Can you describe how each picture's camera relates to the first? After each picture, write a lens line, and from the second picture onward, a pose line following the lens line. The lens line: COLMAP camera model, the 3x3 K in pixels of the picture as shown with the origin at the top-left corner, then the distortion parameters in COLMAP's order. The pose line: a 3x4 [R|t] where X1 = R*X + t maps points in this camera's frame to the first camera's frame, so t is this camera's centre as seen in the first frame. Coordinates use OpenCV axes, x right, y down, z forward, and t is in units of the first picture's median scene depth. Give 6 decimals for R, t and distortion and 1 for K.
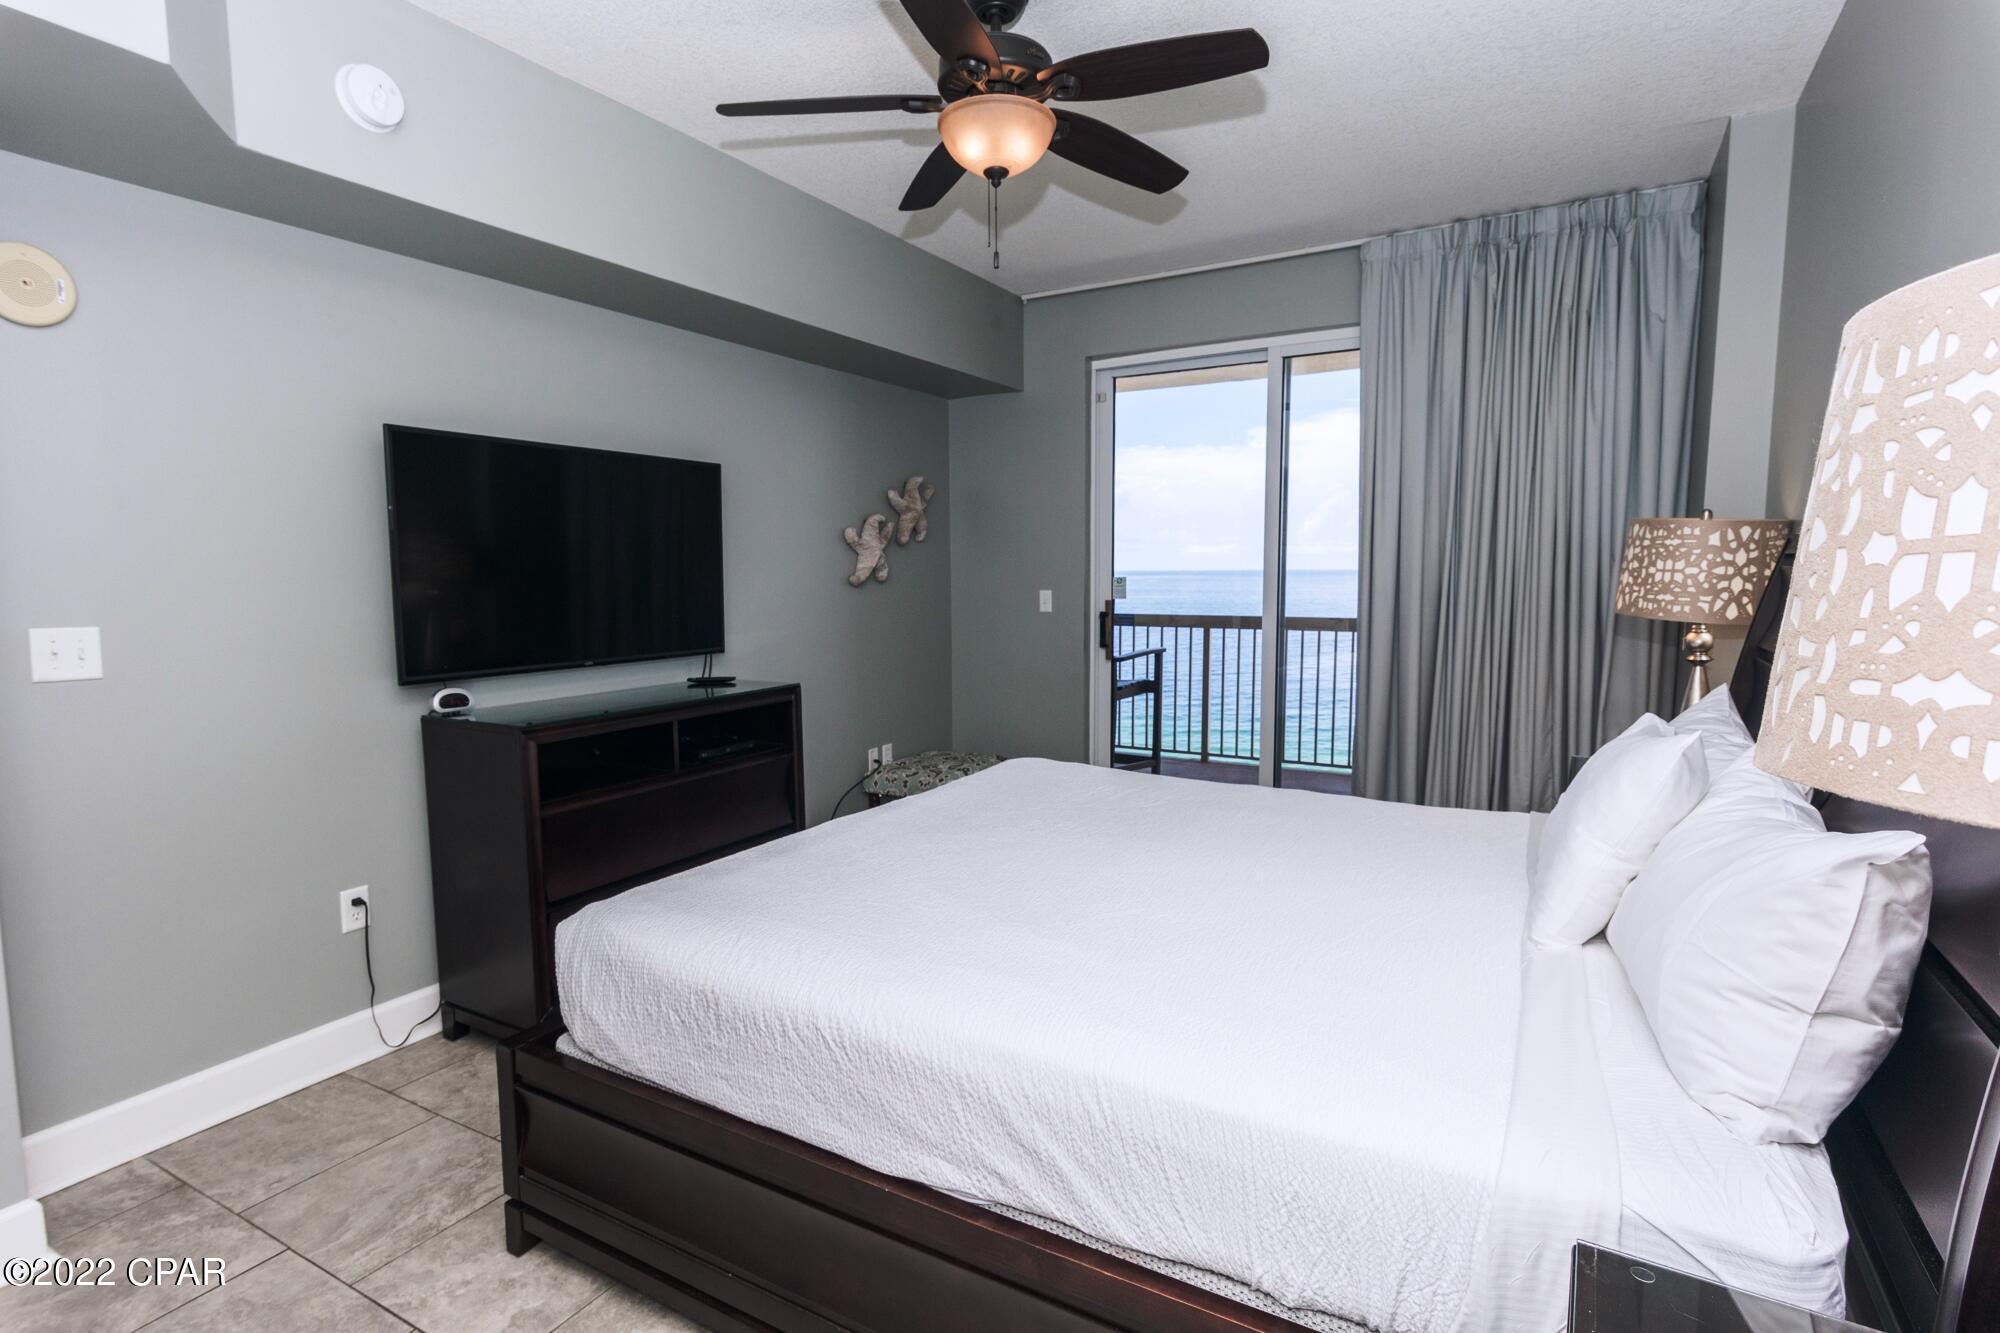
lens RADIAL K [[978.6, 0, 1005.8], [0, 978.6, 641.9], [0, 0, 1]] dist [0.040944, -0.023091]
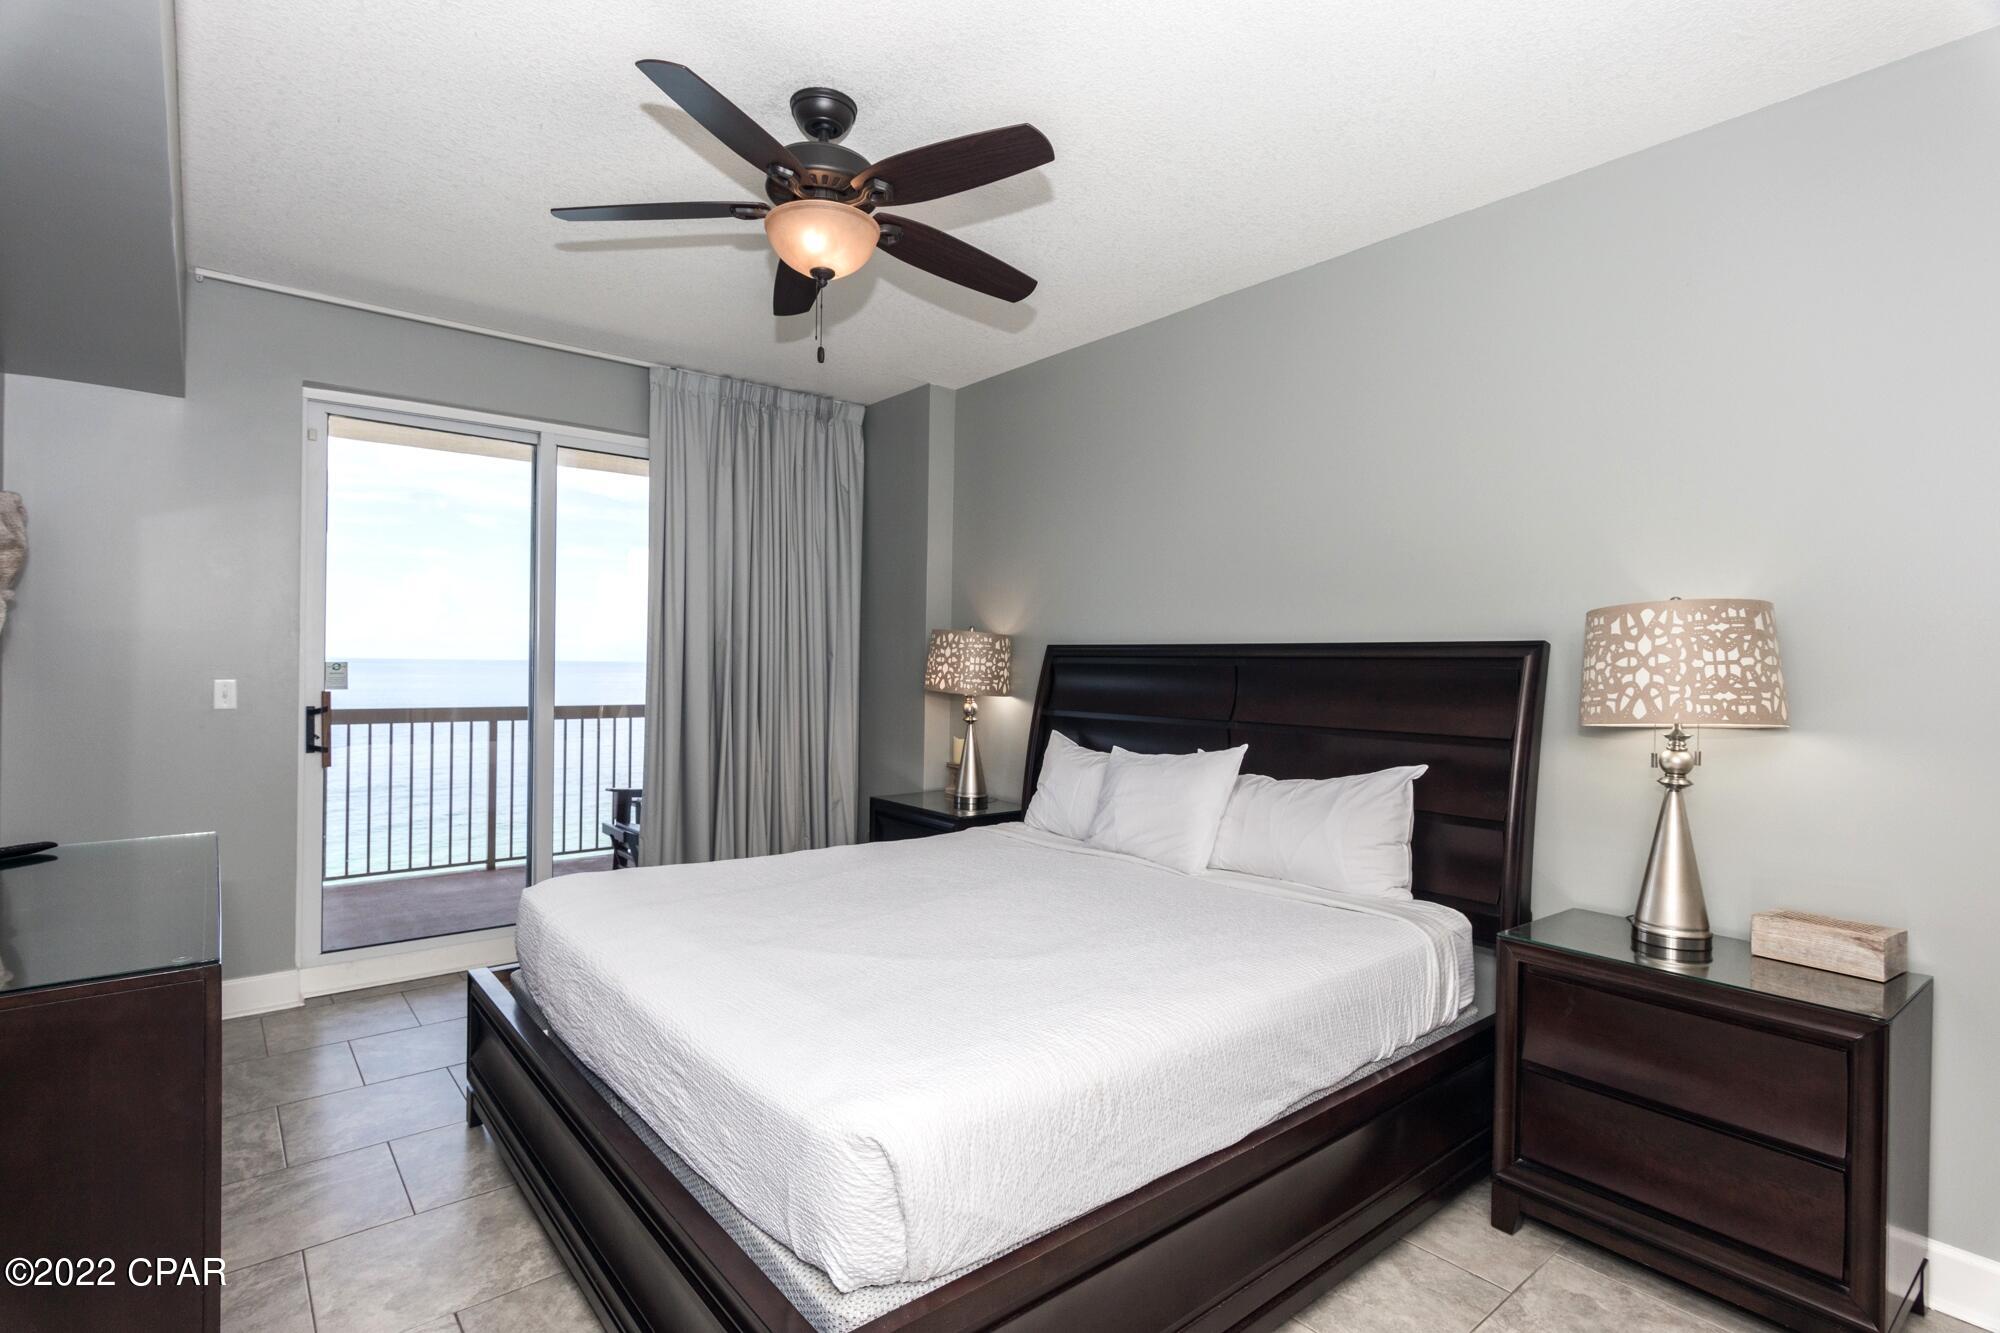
lens RADIAL K [[954.2, 0, 945.1], [0, 954.2, 664.2], [0, 0, 1]] dist [0.013993, -0.020487]
pose [[0.373514, 0.008058, 0.927590, -0.504623], [0.054684, 0.998032, -0.030689, -0.017773], [-0.926011, 0.062187, 0.372338, 0.309648]]
